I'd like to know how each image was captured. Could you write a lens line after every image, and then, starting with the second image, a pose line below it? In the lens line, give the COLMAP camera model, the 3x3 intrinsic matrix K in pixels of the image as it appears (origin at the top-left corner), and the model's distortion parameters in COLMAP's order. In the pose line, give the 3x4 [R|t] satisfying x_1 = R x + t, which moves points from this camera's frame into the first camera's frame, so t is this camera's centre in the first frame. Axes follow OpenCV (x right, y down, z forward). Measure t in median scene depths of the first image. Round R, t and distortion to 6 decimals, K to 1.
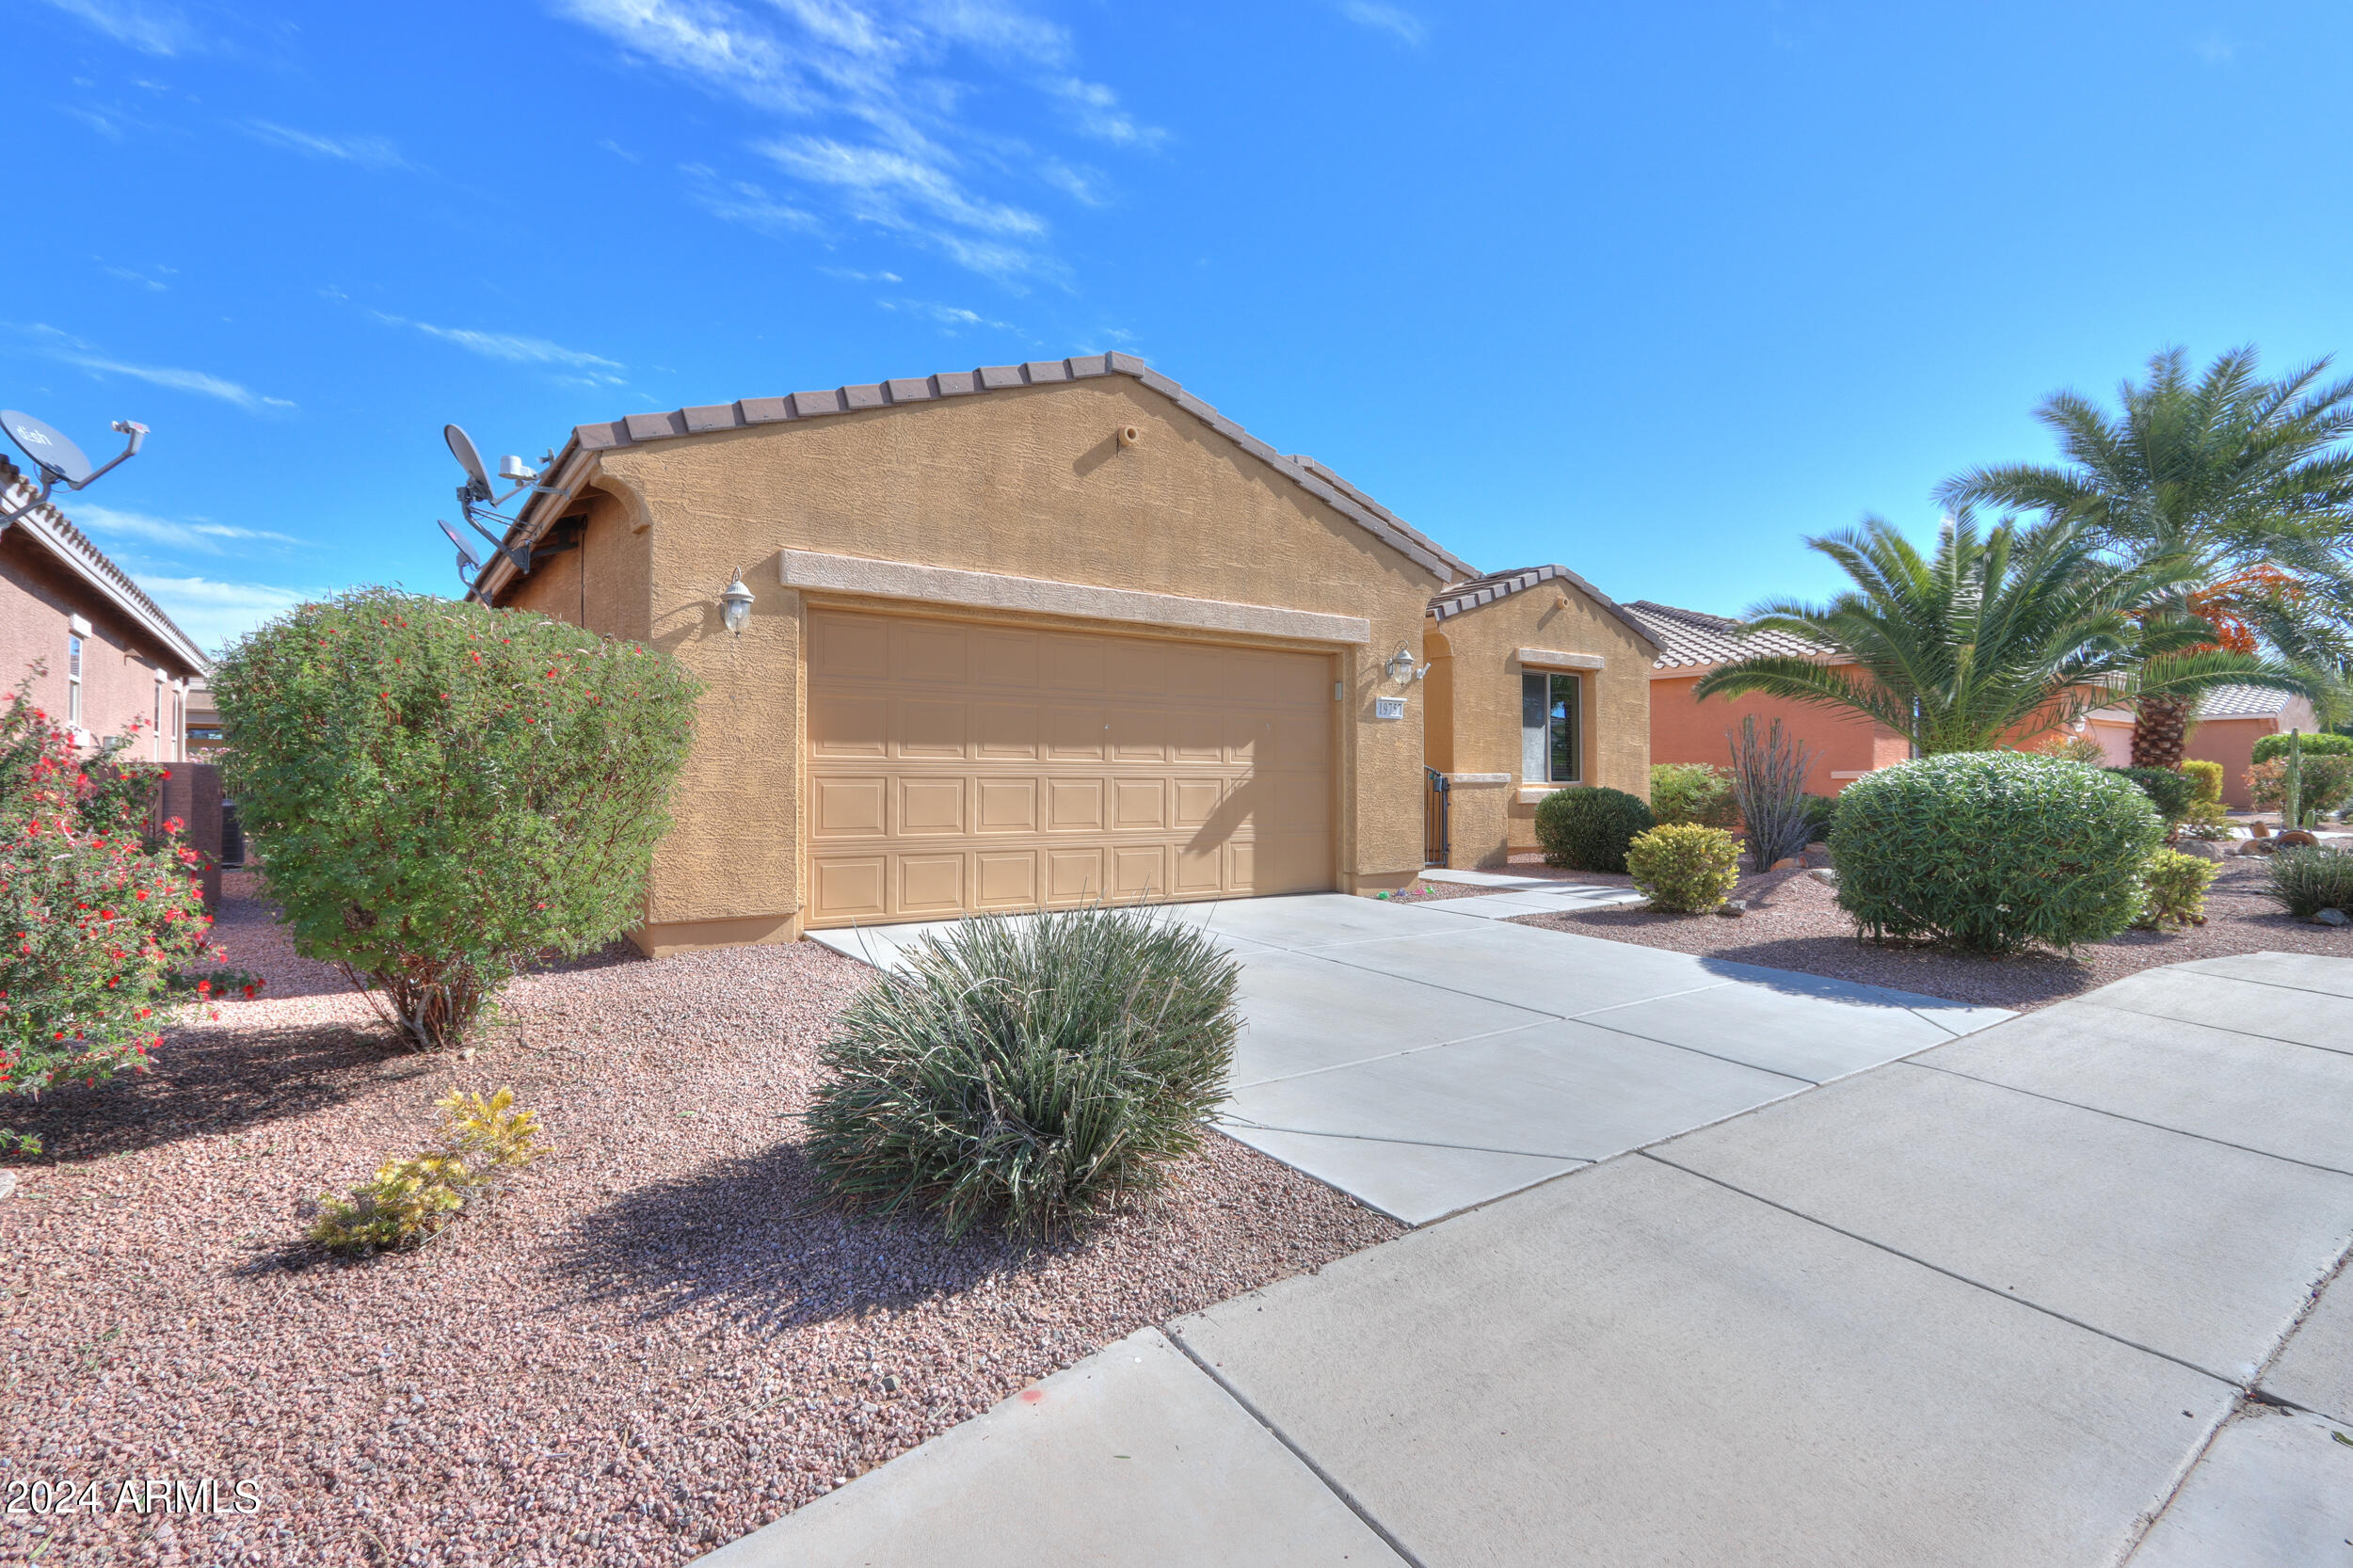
lens RADIAL K [[1140.8, 0, 1176.7], [0, 1140.8, 761.8], [0, 0, 1]] dist [-0.005020, -0.001246]
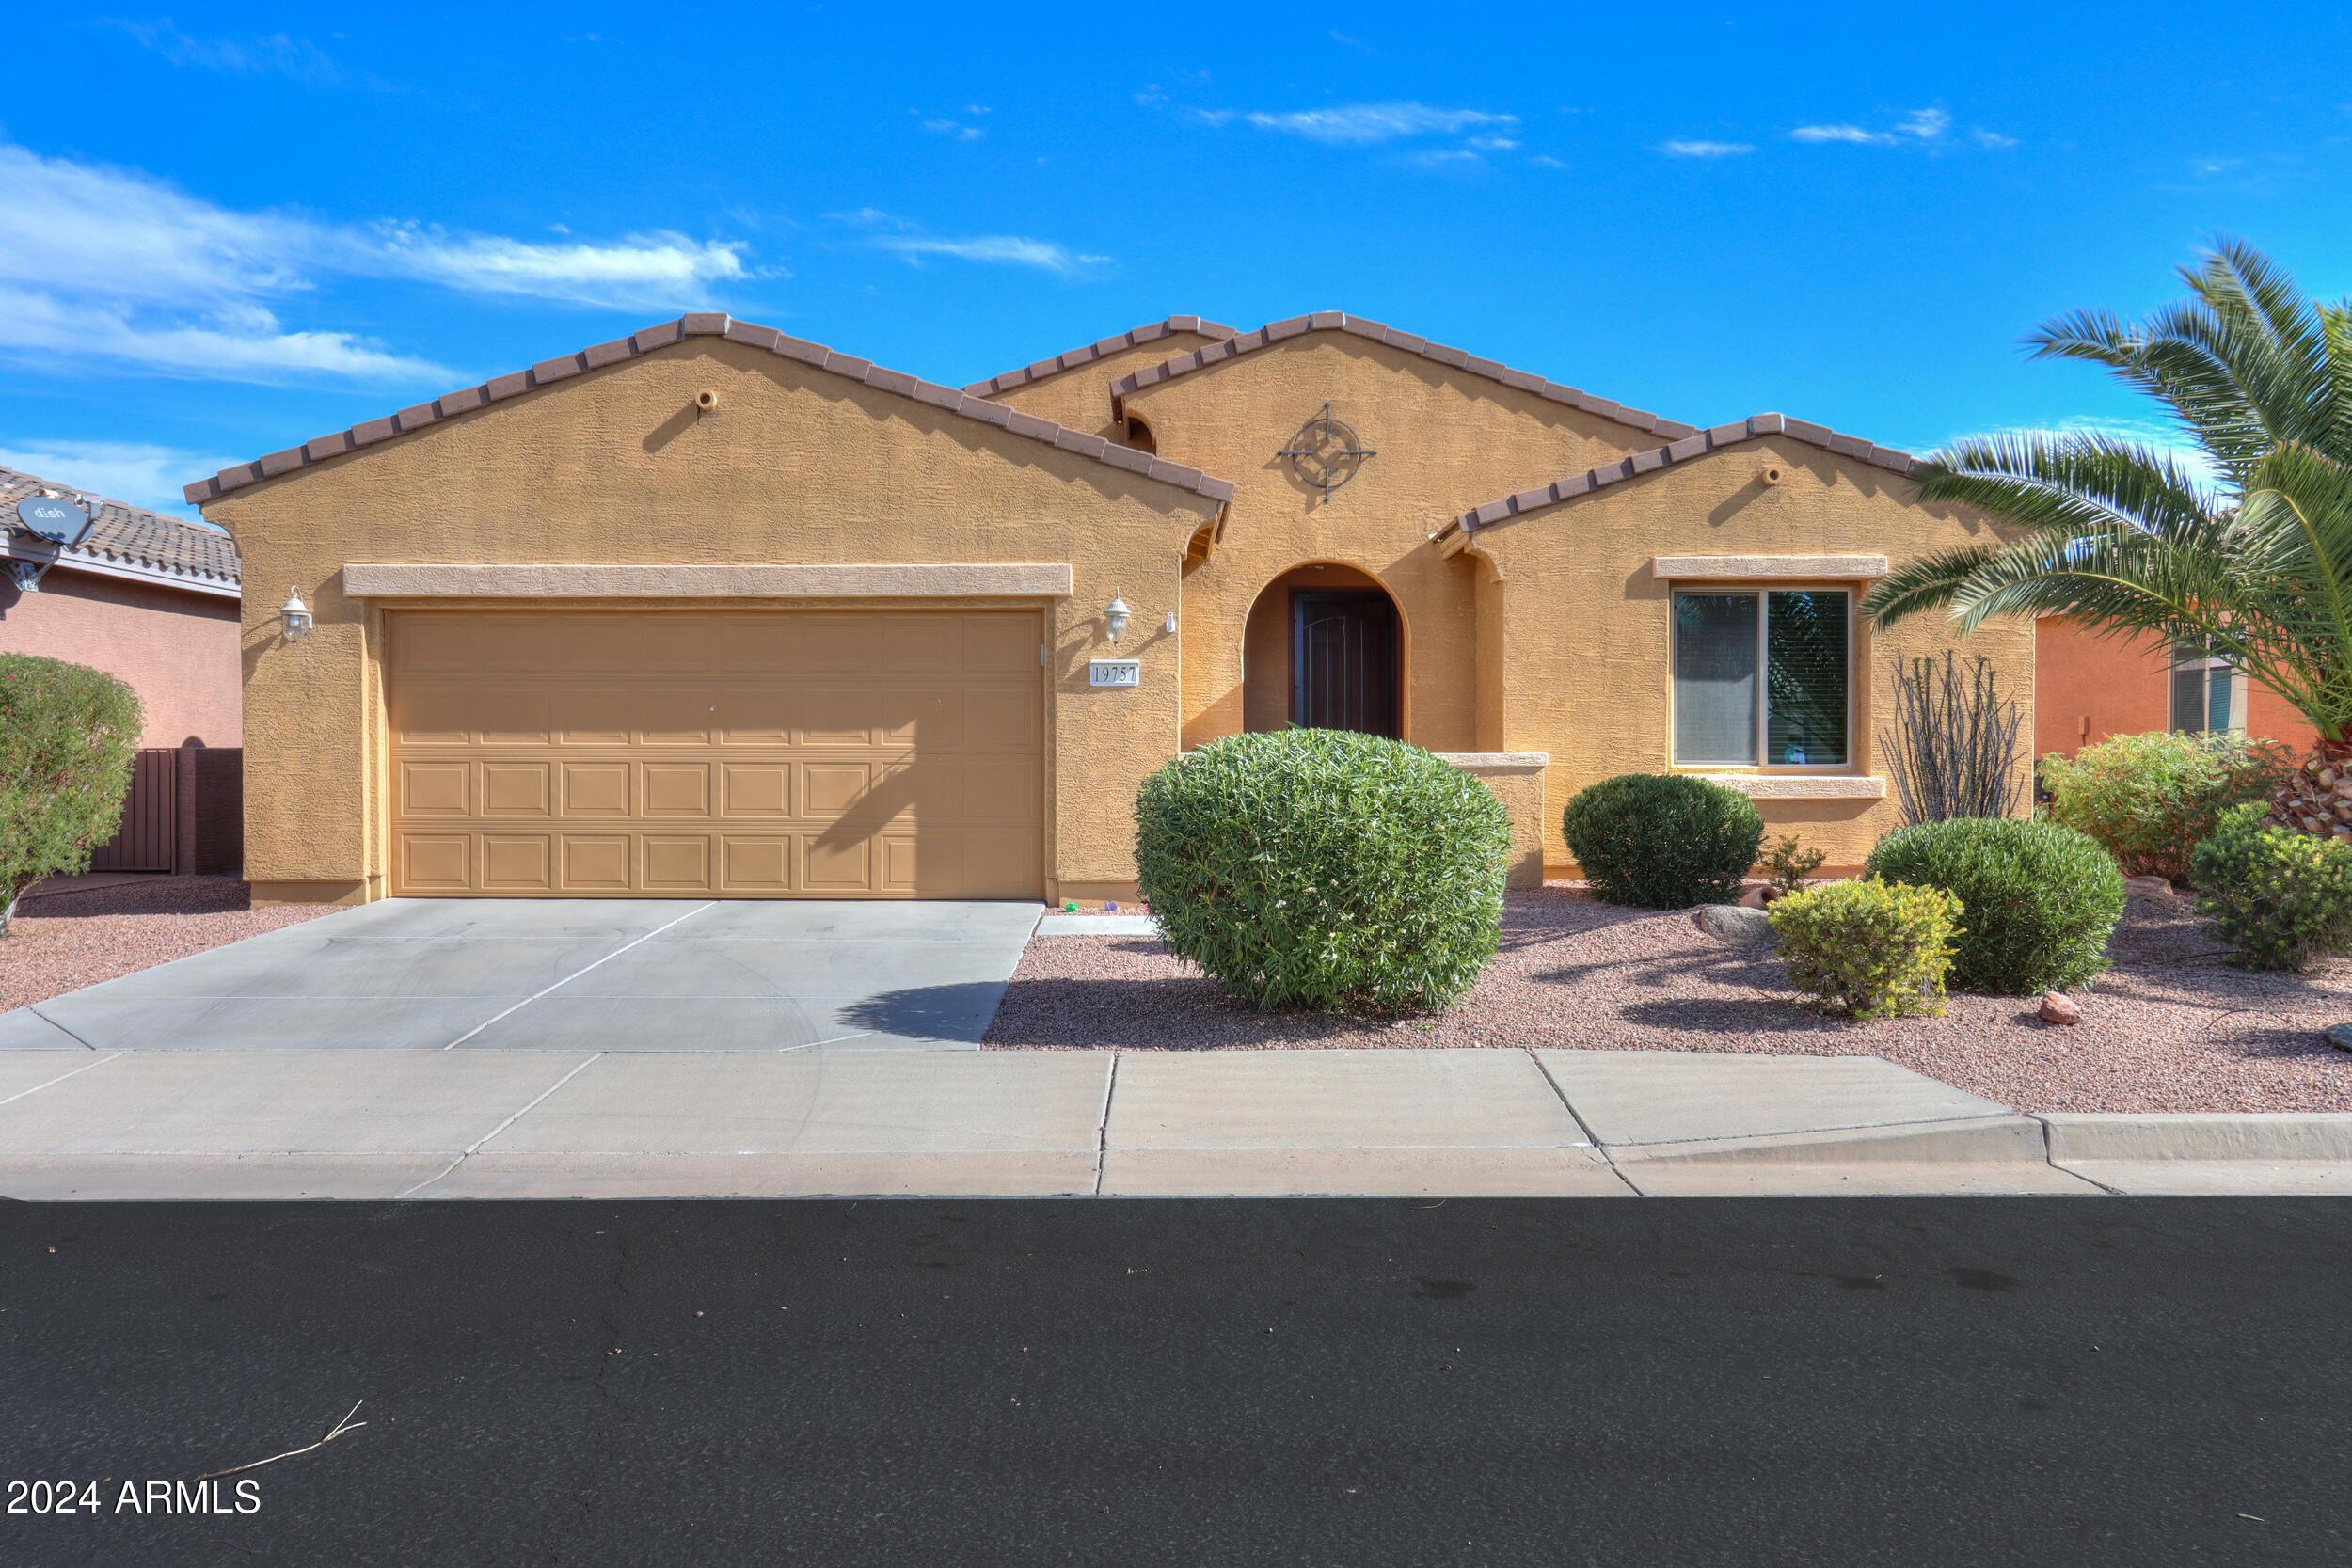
lens RADIAL K [[1960.0, 0, 1194.3], [0, 1960.0, 794.7], [0, 0, 1]] dist [0.002707, 0.008915]
pose [[0.798958, 0.009508, -0.601312, 1.188811], [0.009796, 0.999537, 0.028821, -0.002044], [0.601307, -0.028917, 0.798494, -0.059020]]
